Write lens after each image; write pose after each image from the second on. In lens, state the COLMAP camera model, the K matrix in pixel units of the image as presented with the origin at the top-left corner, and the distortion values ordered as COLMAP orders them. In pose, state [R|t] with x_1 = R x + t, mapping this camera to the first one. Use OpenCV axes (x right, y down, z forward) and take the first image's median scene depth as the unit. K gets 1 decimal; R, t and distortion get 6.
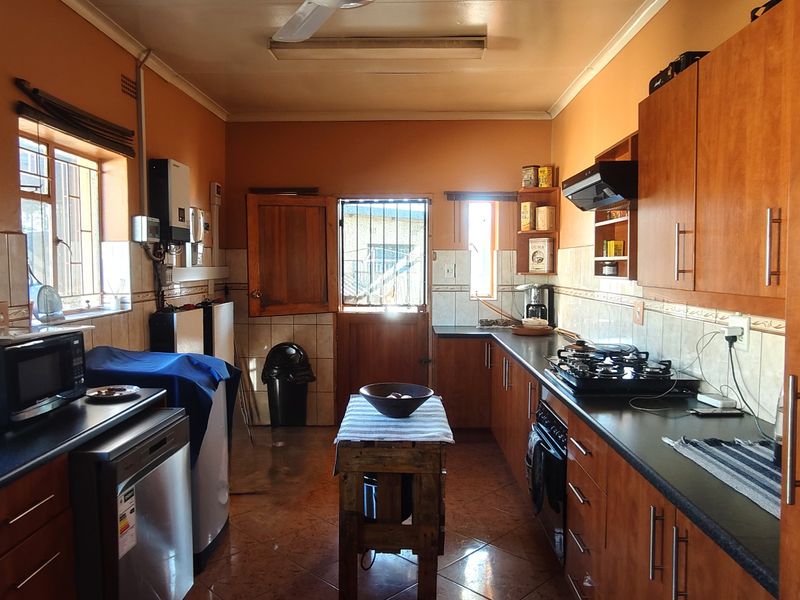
lens RADIAL K [[617.9, 0, 399.7], [0, 617.9, 299.8], [0, 0, 1]] dist [-0.054693, 0.076851]
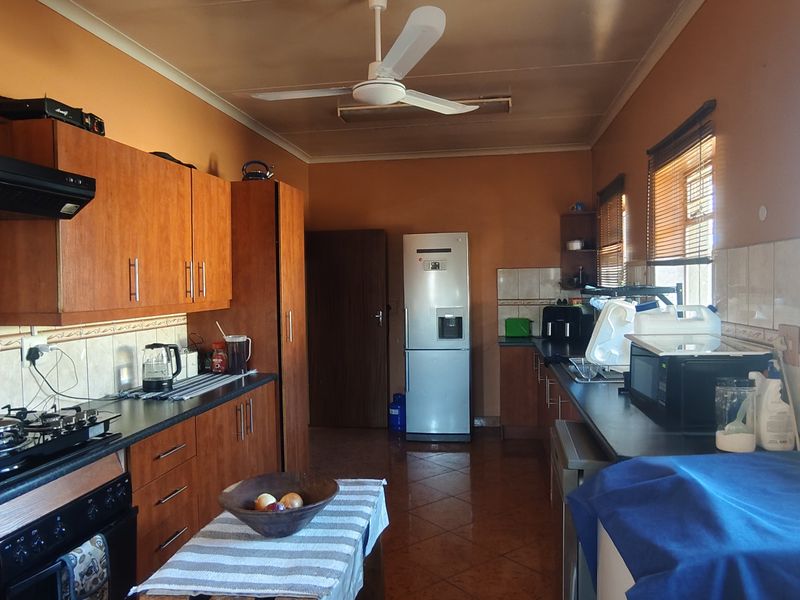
lens RADIAL K [[617.9, 0, 400.7], [0, 617.9, 300.3], [0, 0, 1]] dist [-0.054693, 0.076851]
pose [[-0.990742, 0.008375, 0.135498, -0.358203], [0.019594, 0.996466, 0.081681, -0.153186], [-0.134335, 0.083580, -0.987405, 2.624715]]
